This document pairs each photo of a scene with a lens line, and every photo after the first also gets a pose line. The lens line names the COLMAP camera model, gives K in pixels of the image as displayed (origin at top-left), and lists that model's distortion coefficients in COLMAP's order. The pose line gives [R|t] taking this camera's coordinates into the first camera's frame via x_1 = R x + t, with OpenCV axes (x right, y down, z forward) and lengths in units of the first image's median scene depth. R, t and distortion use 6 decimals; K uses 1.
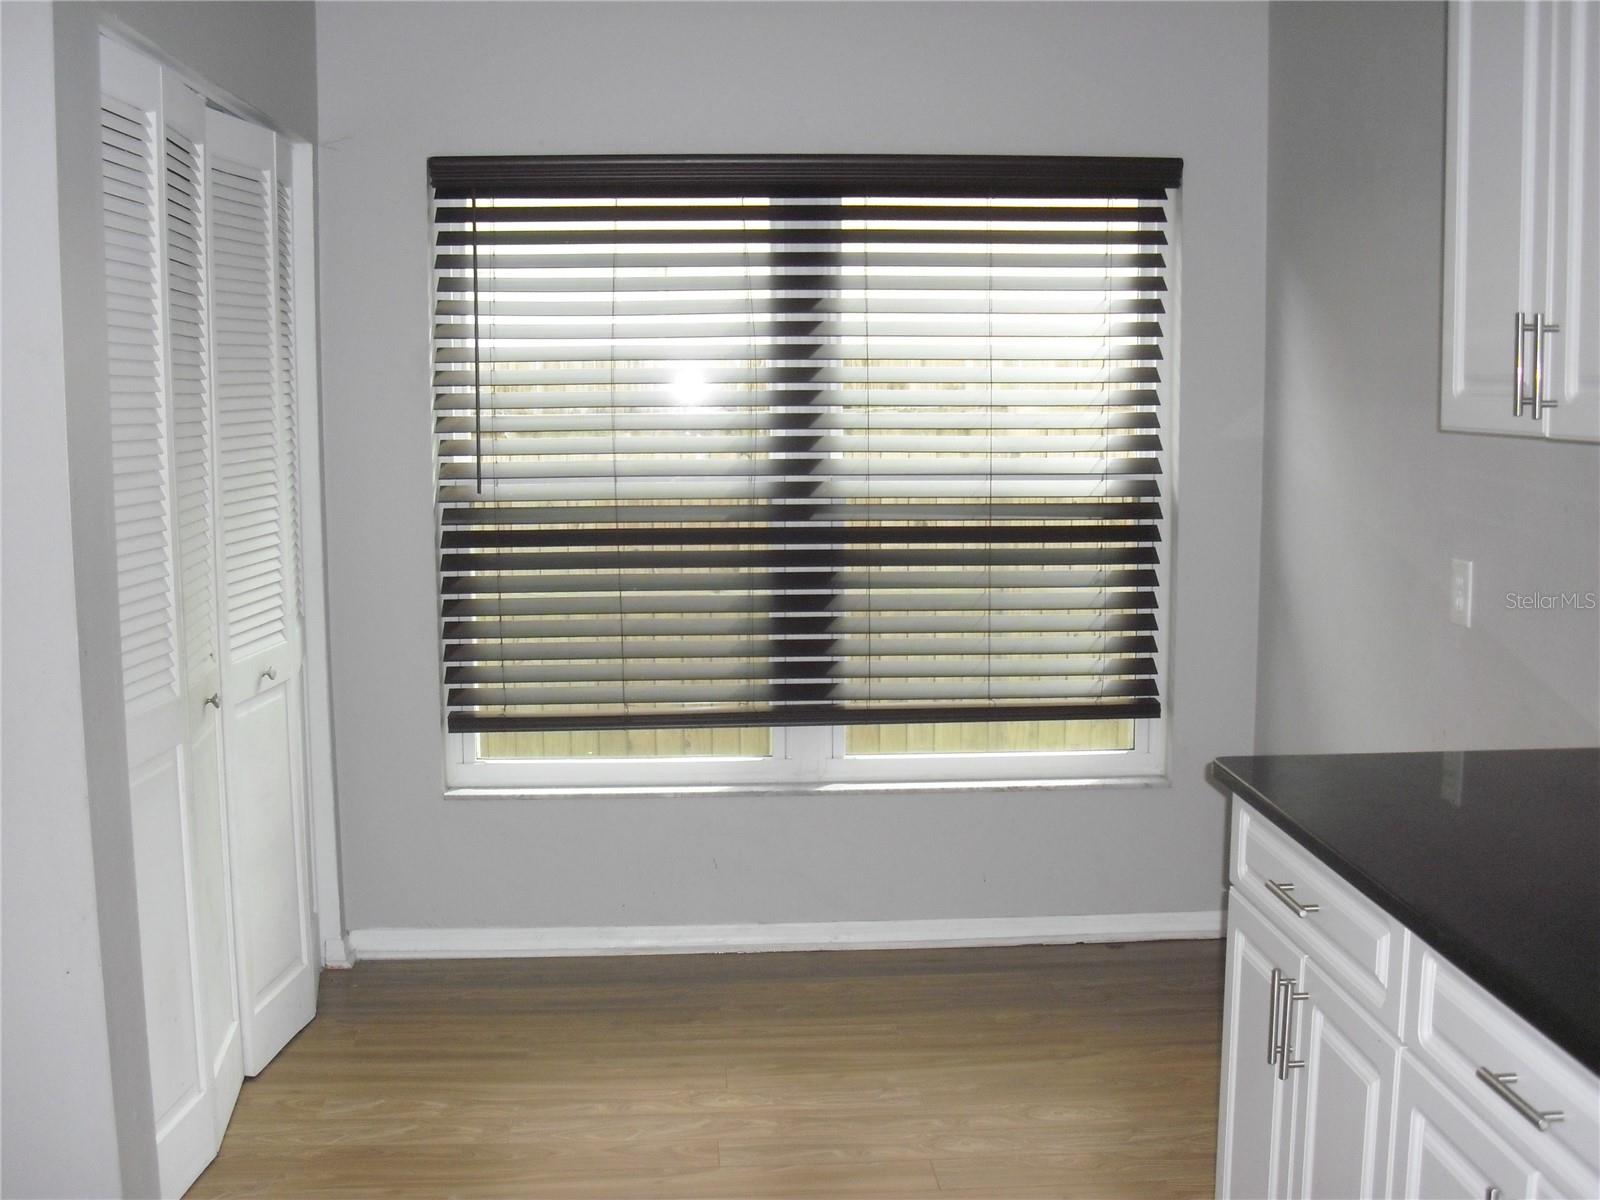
lens RADIAL K [[1725.6, 0, 800.0], [0, 1725.6, 600.0], [0, 0, 1]] dist [-0.160069, 0.281888]
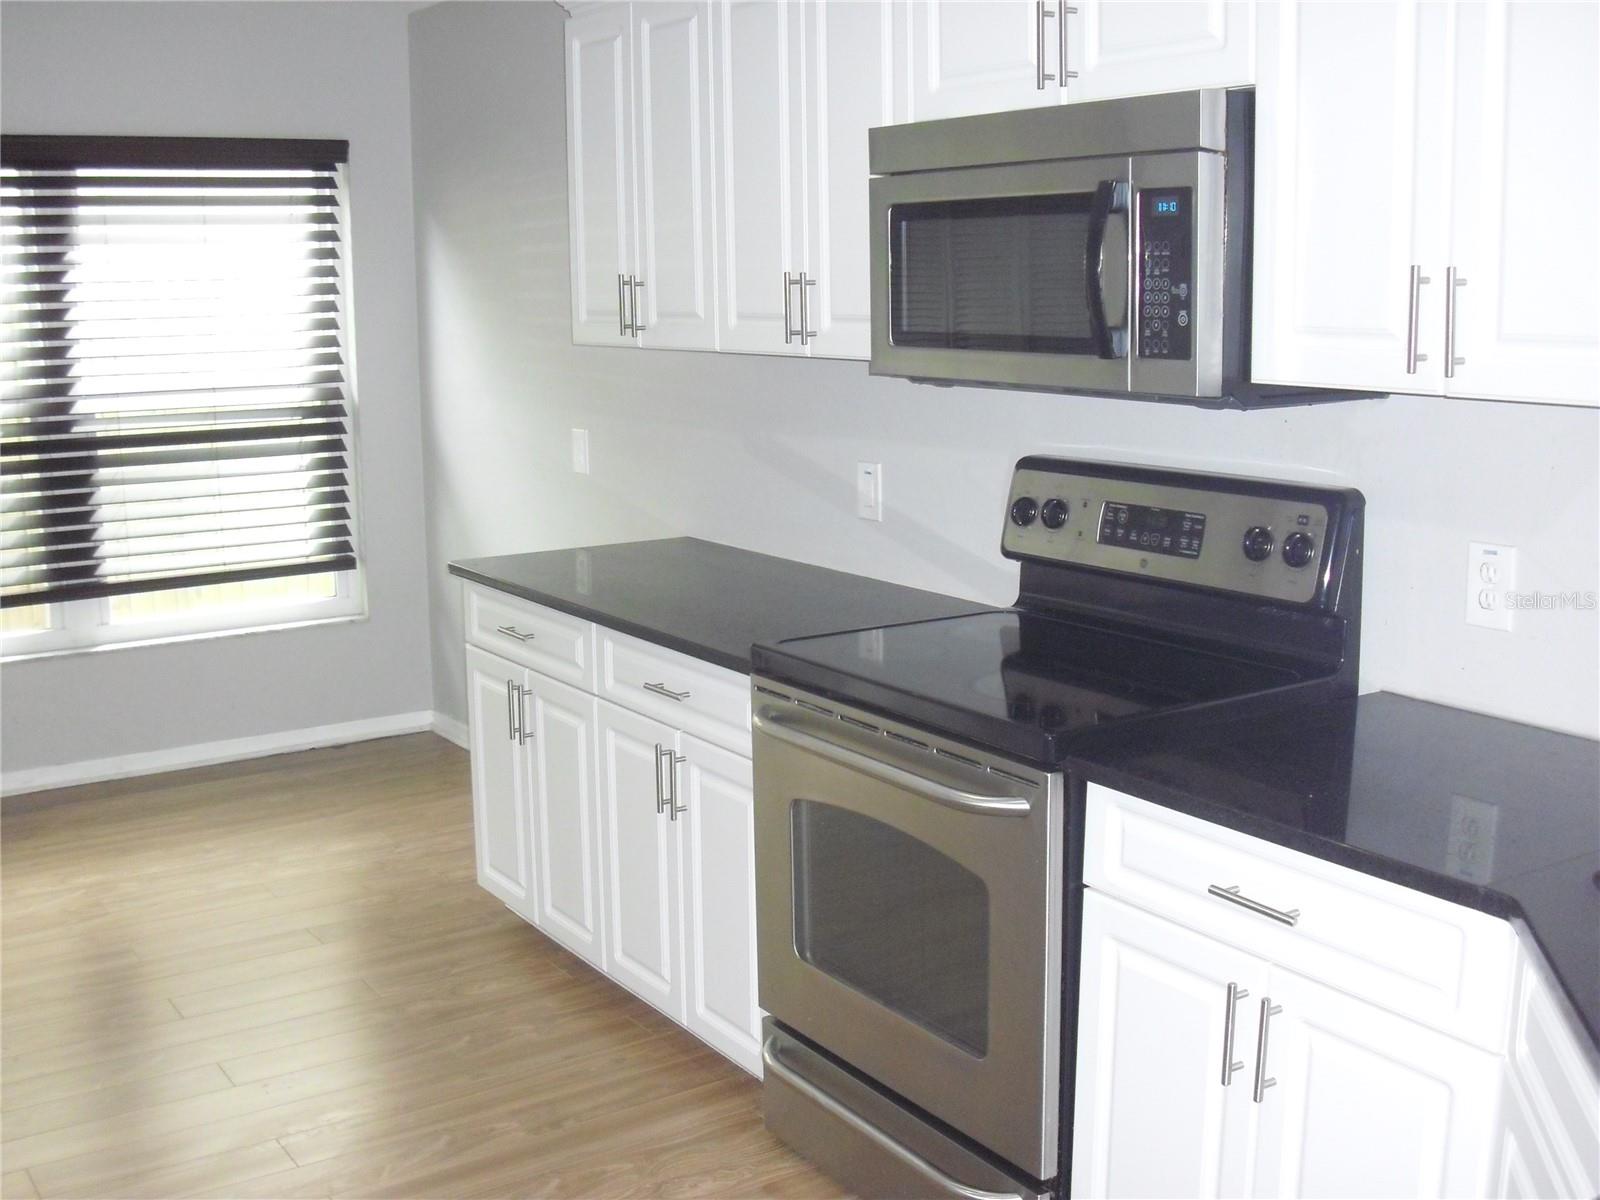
lens RADIAL K [[1749.9, 0, 800.0], [0, 1749.9, 600.0], [0, 0, 1]] dist [-0.152301, -0.011626]
pose [[0.855736, -0.093509, 0.508894, -0.176432], [0.067677, 0.995313, 0.069086, 0.024154], [-0.512968, -0.024679, 0.858053, -0.310501]]
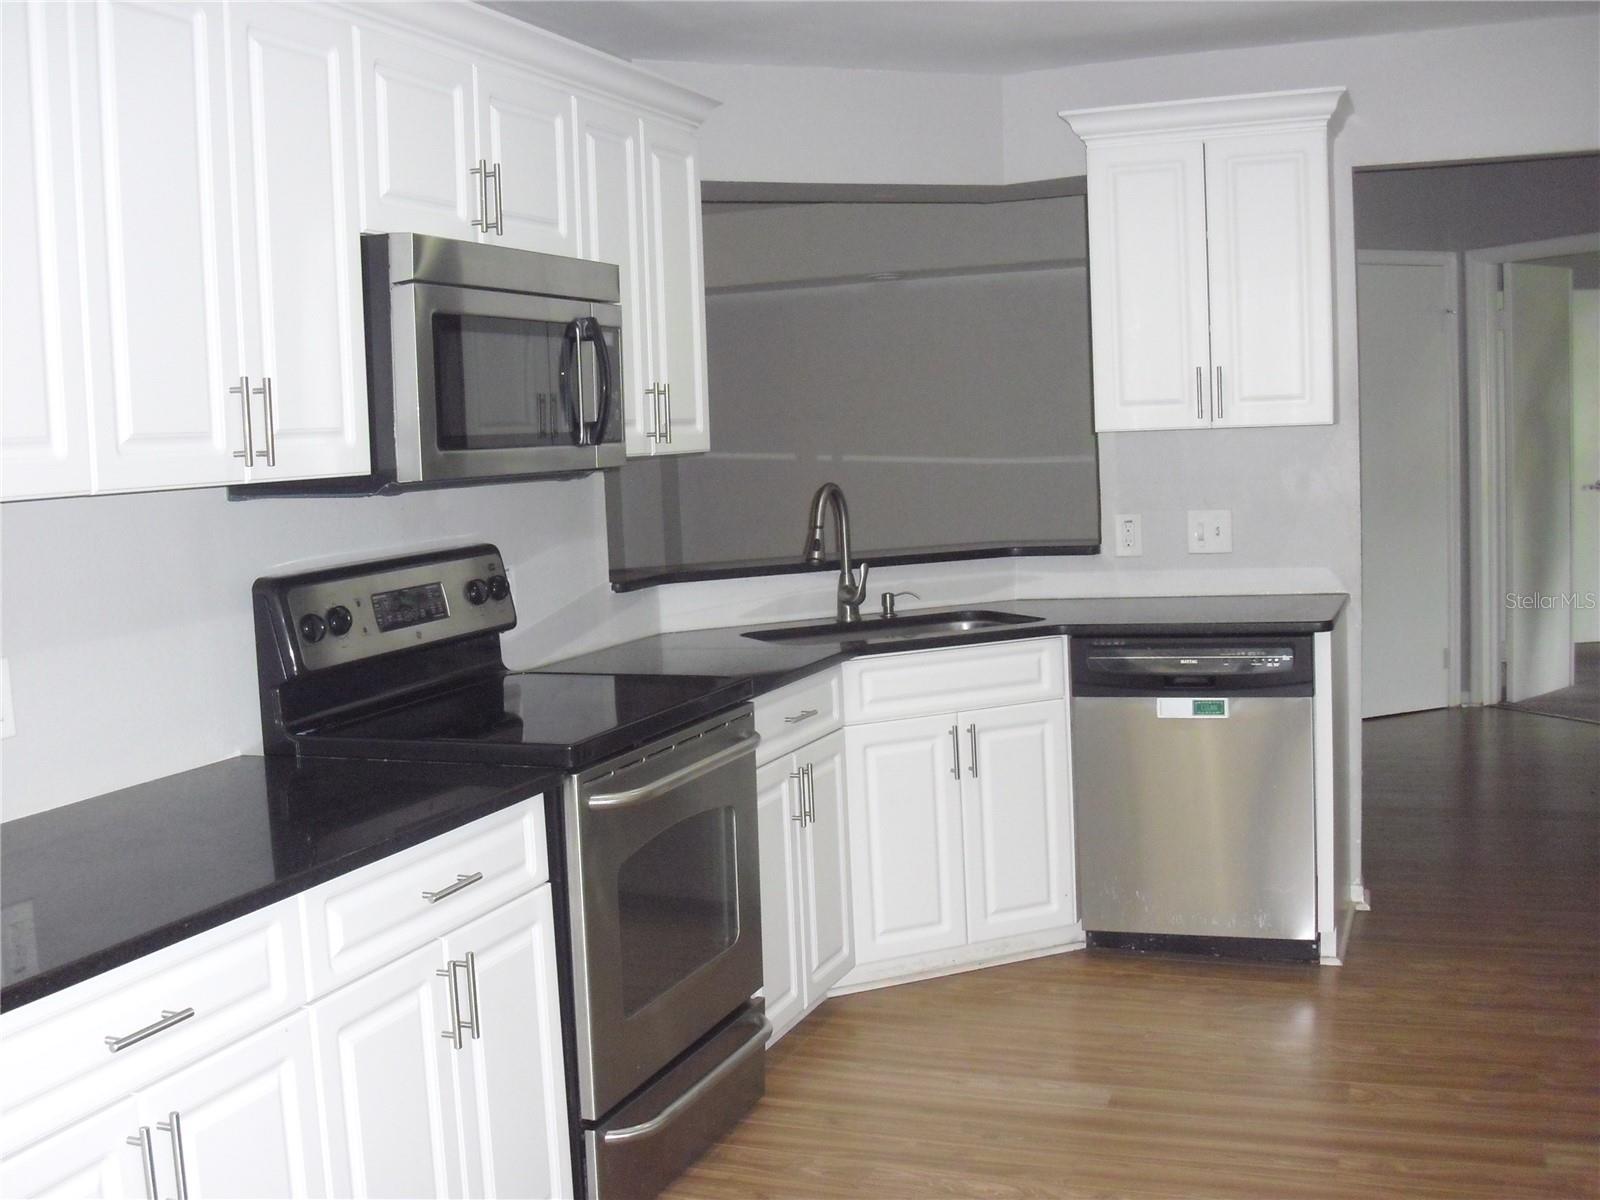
lens RADIAL K [[1725.6, 0, 800.0], [0, 1725.6, 600.0], [0, 0, 1]] dist [-0.160069, 0.281888]
pose [[-0.908621, -0.003656, 0.417605, -0.203197], [0.092897, 0.973139, 0.210643, -0.105413], [-0.407157, 0.230189, -0.883875, 0.880737]]
